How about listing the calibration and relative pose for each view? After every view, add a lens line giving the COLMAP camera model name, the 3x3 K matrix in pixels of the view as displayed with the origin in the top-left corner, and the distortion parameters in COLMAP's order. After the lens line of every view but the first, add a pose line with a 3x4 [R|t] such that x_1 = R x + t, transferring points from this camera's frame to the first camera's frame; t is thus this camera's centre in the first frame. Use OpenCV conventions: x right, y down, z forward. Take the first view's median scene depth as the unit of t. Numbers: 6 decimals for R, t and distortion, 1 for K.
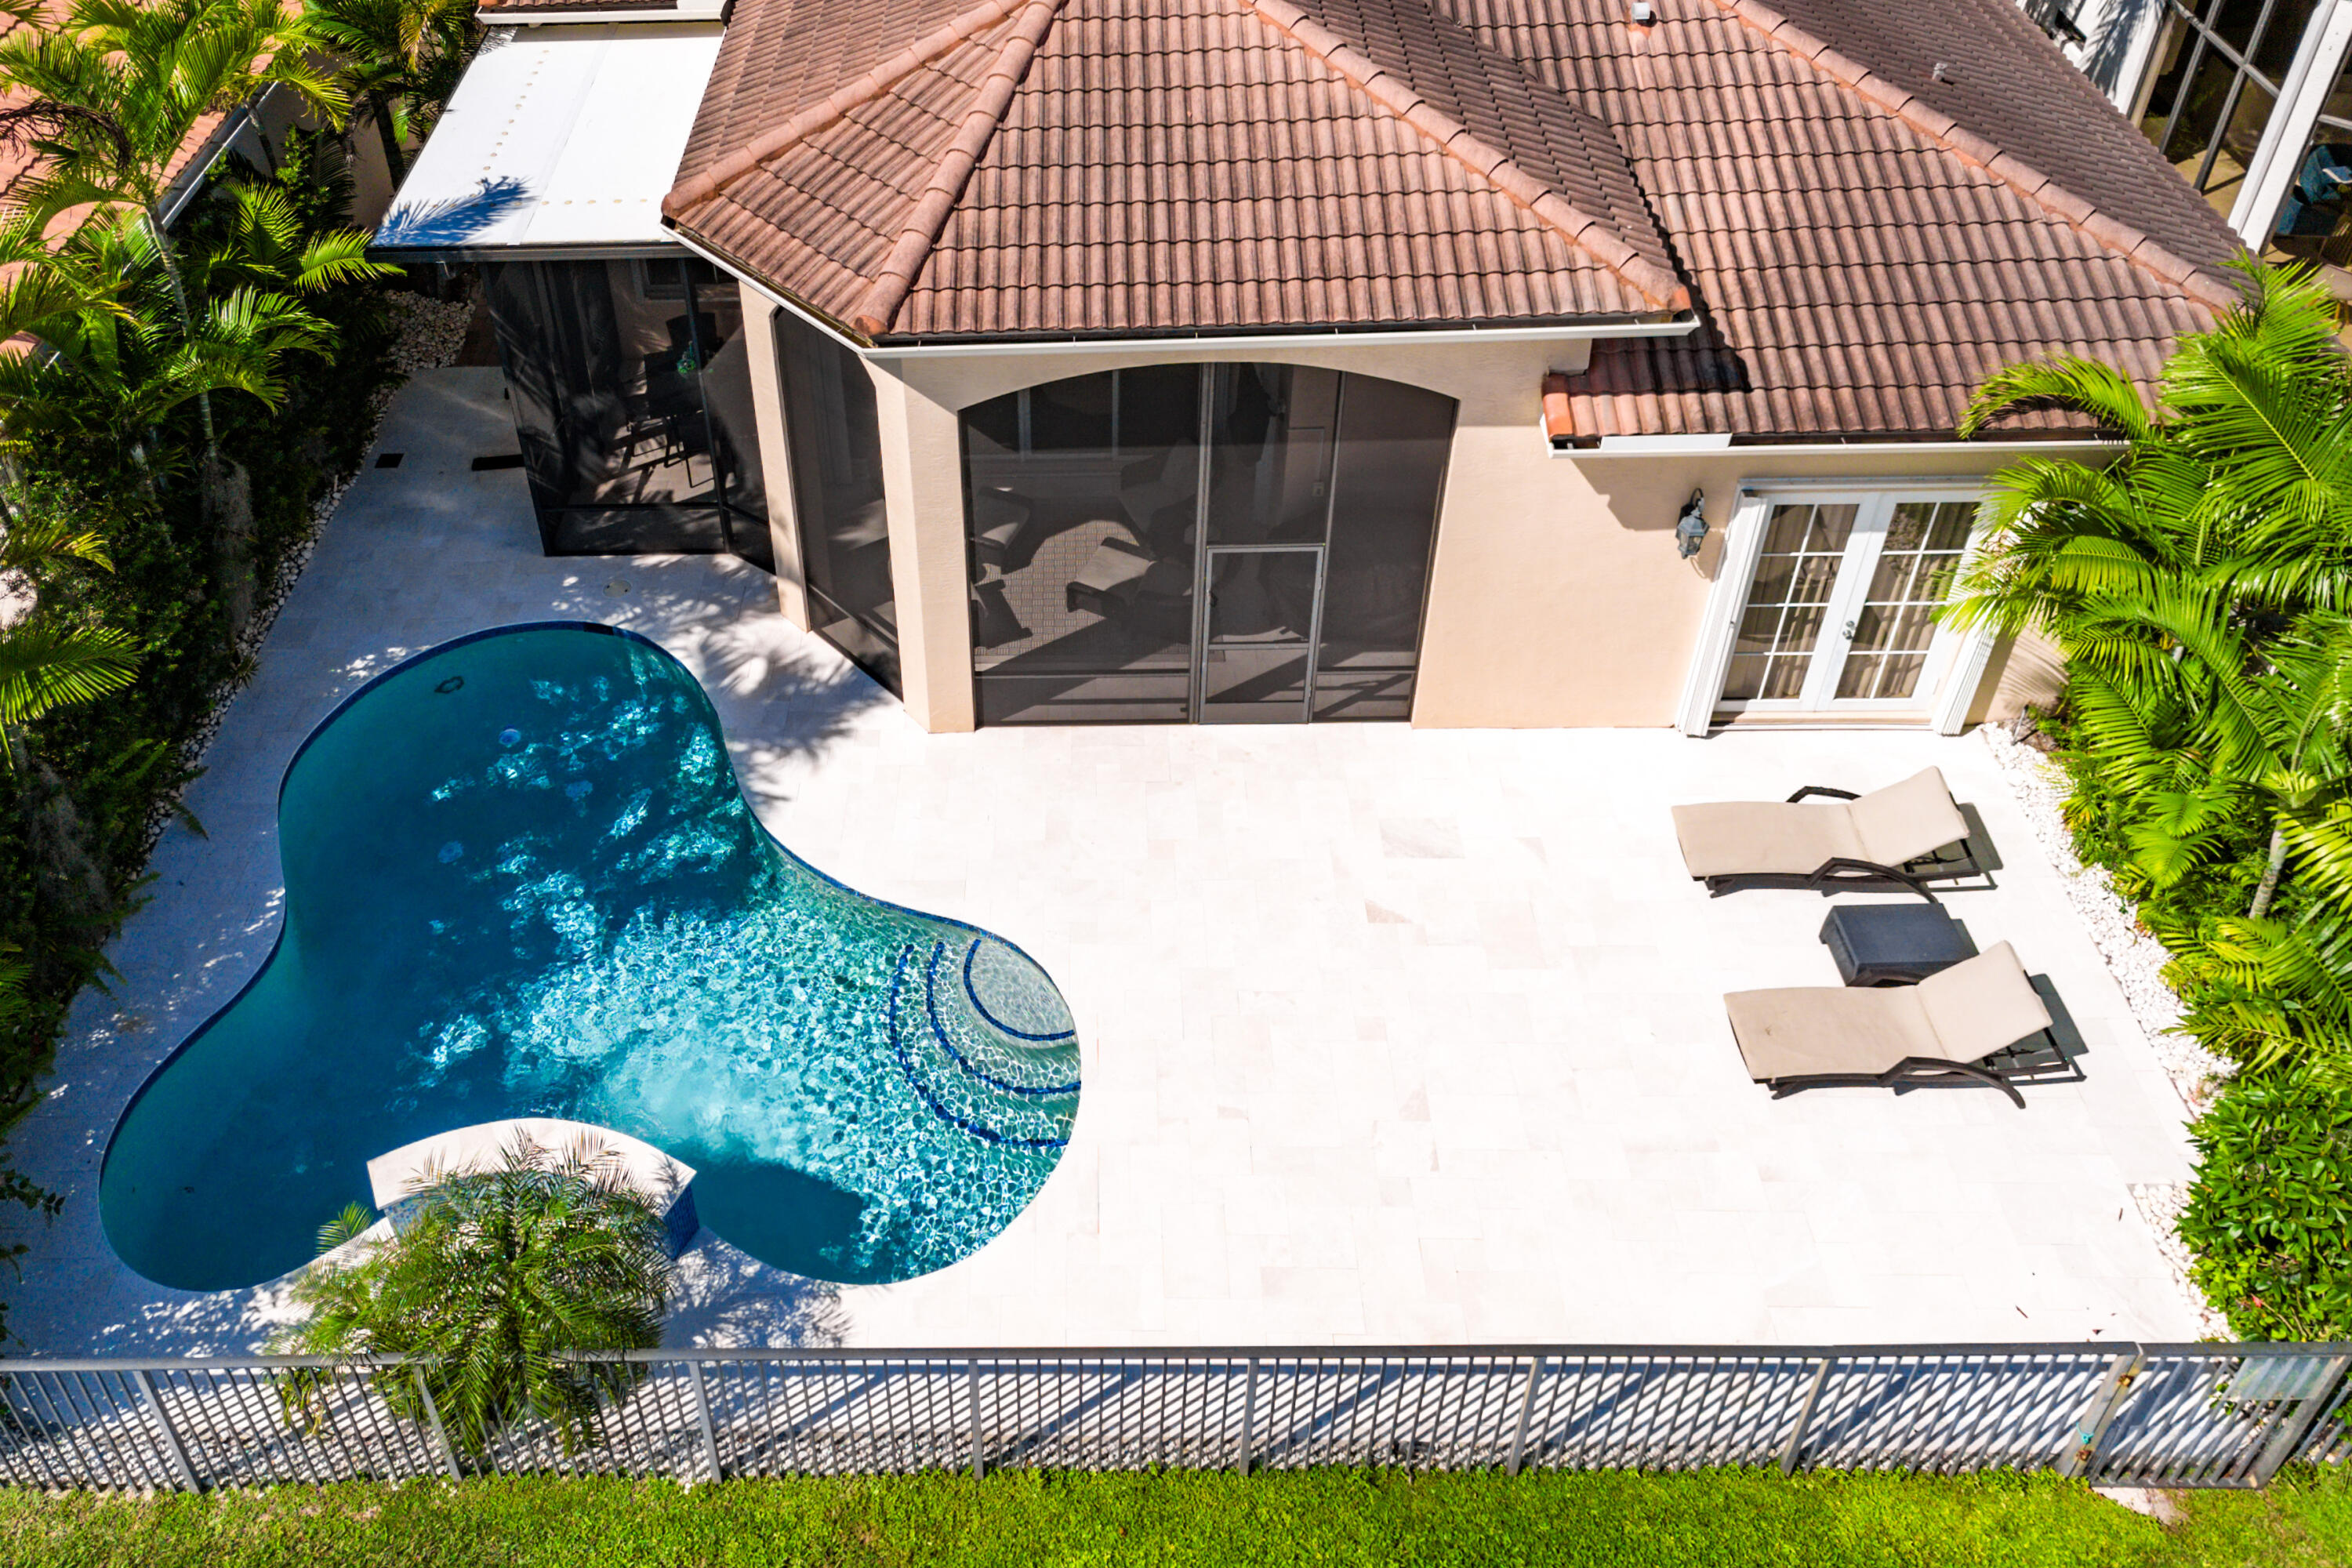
lens RADIAL K [[1871.9, 0, 986.8], [0, 1871.9, 784.0], [0, 0, 1]] dist [0.010206, -0.006313]
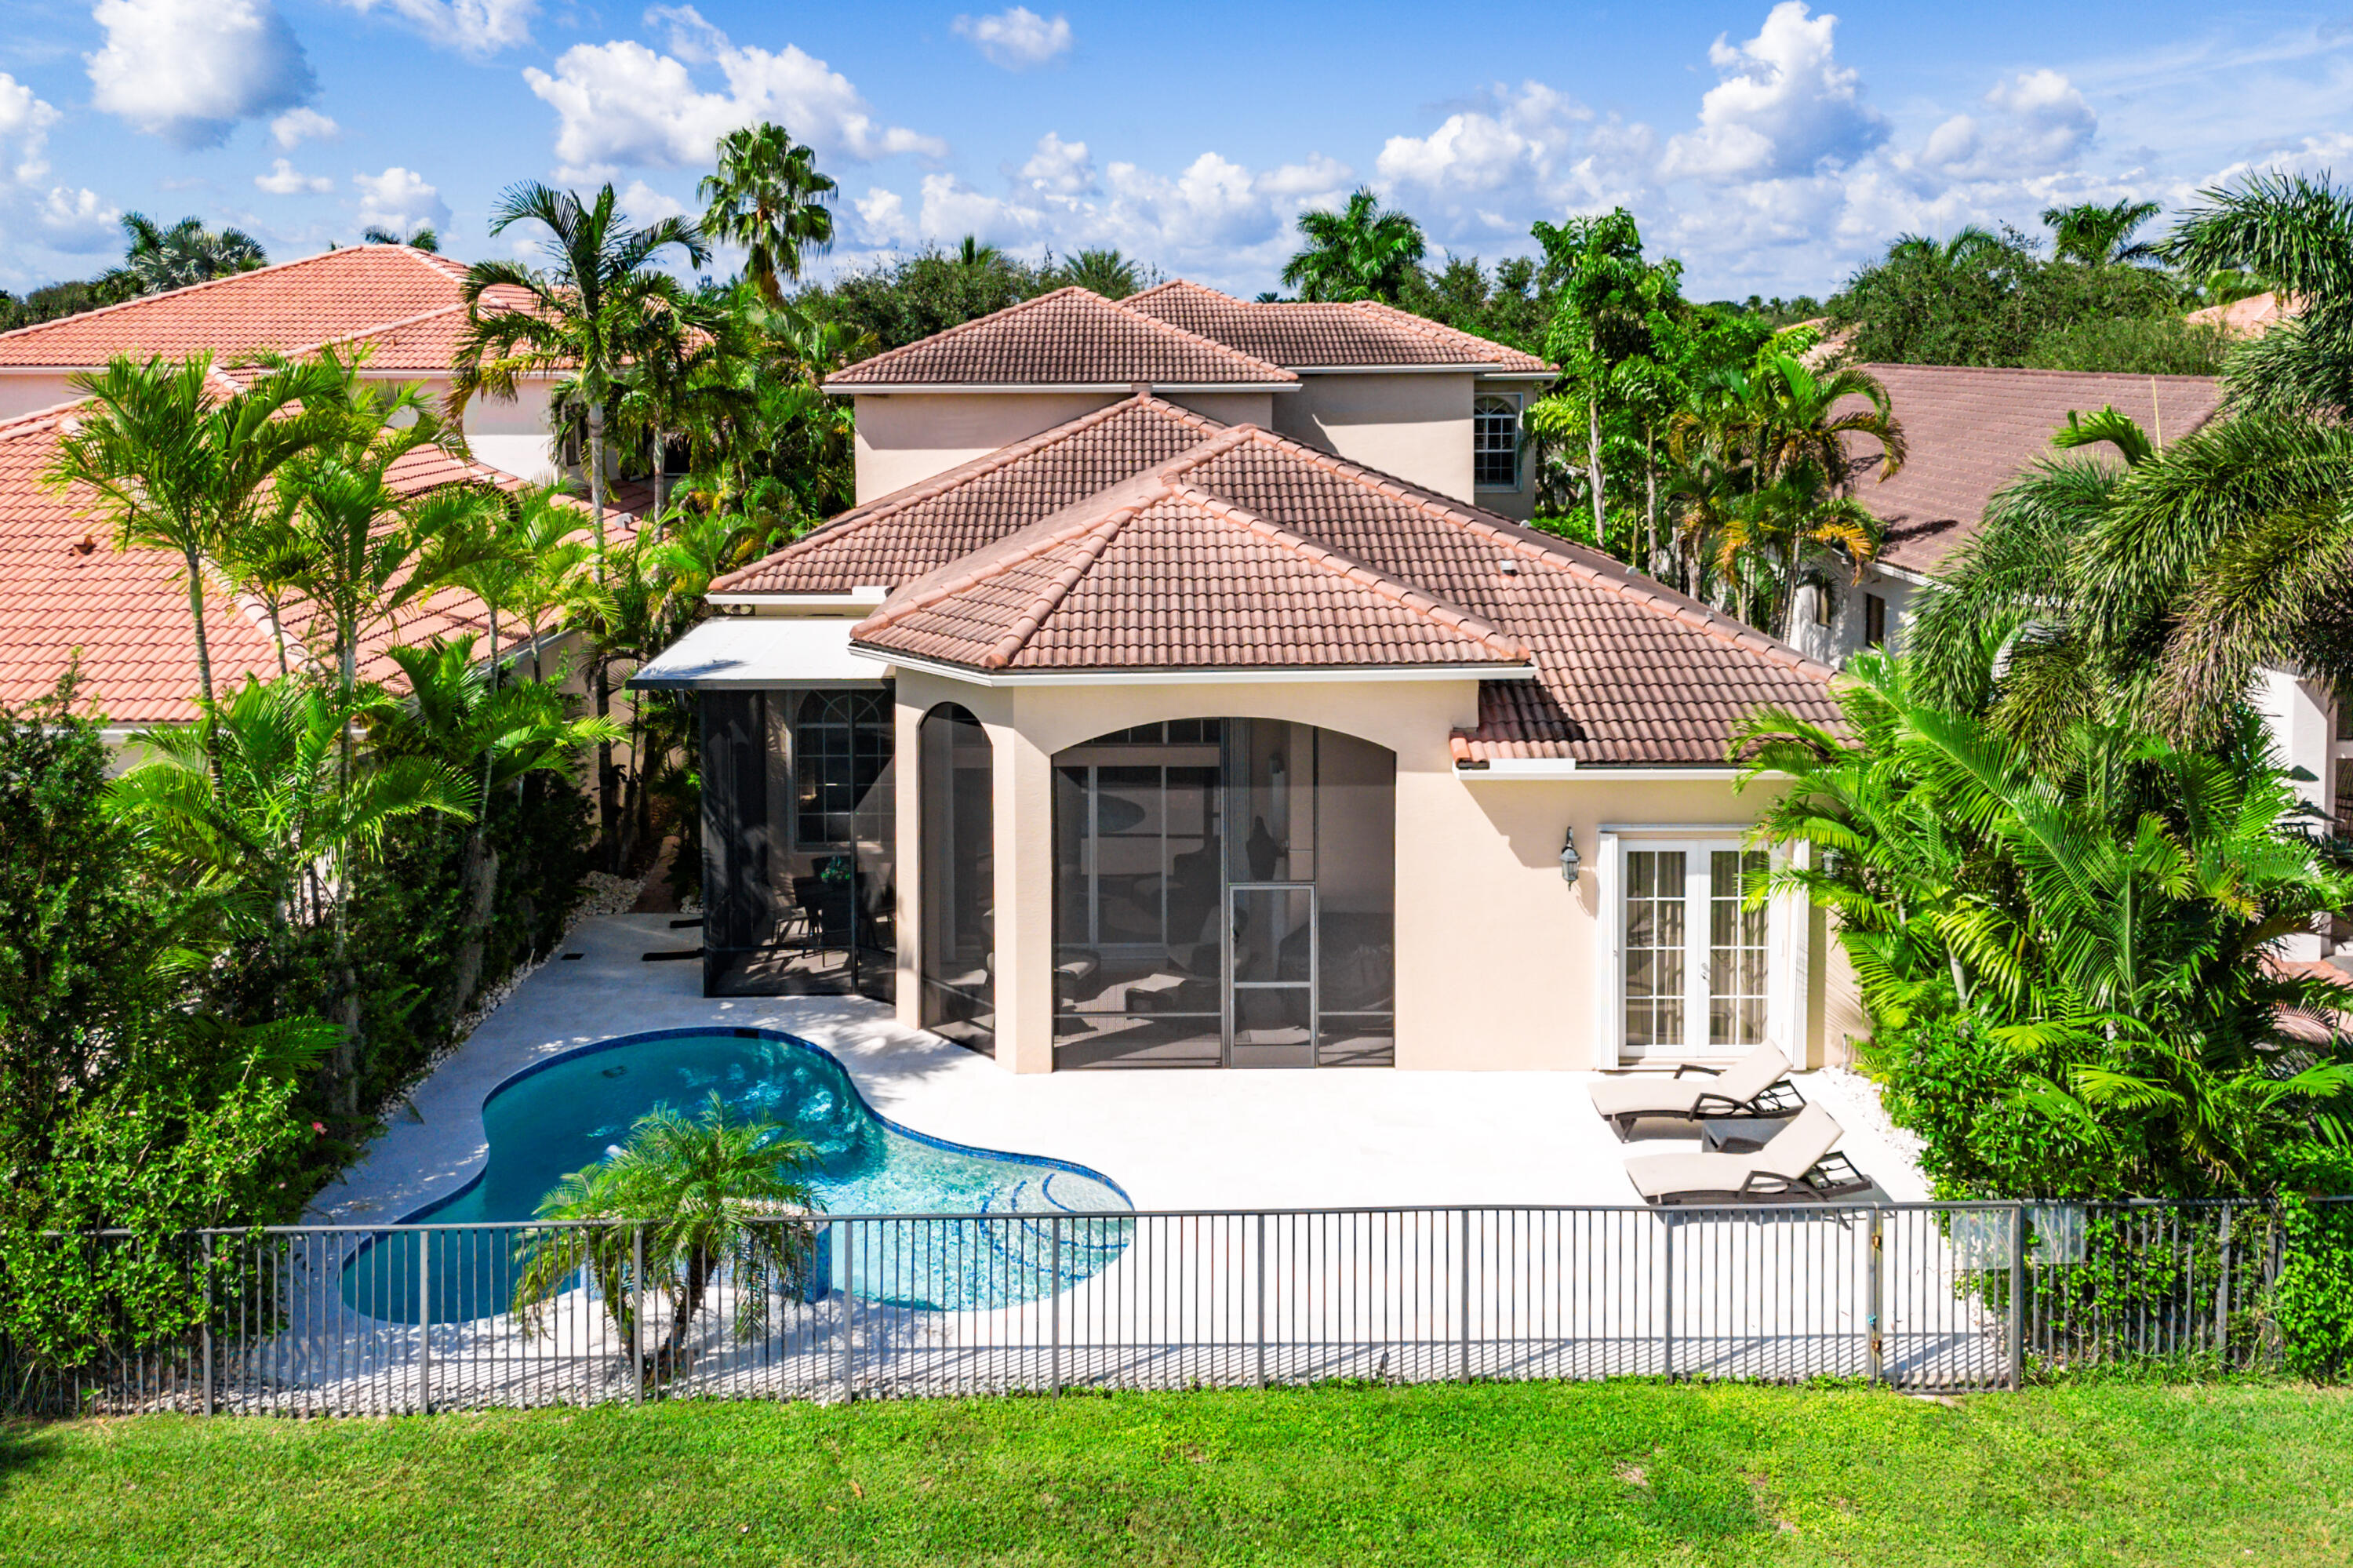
lens RADIAL K [[1722.1, 0, 1176.3], [0, 1722.1, 717.9], [0, 0, 1]] dist [0.002464, 0.000080]
pose [[0.997494, 0.023075, 0.066890, -0.007837], [0.009060, 0.895901, -0.444161, 0.331924], [-0.070176, 0.443654, 0.893447, -0.178829]]
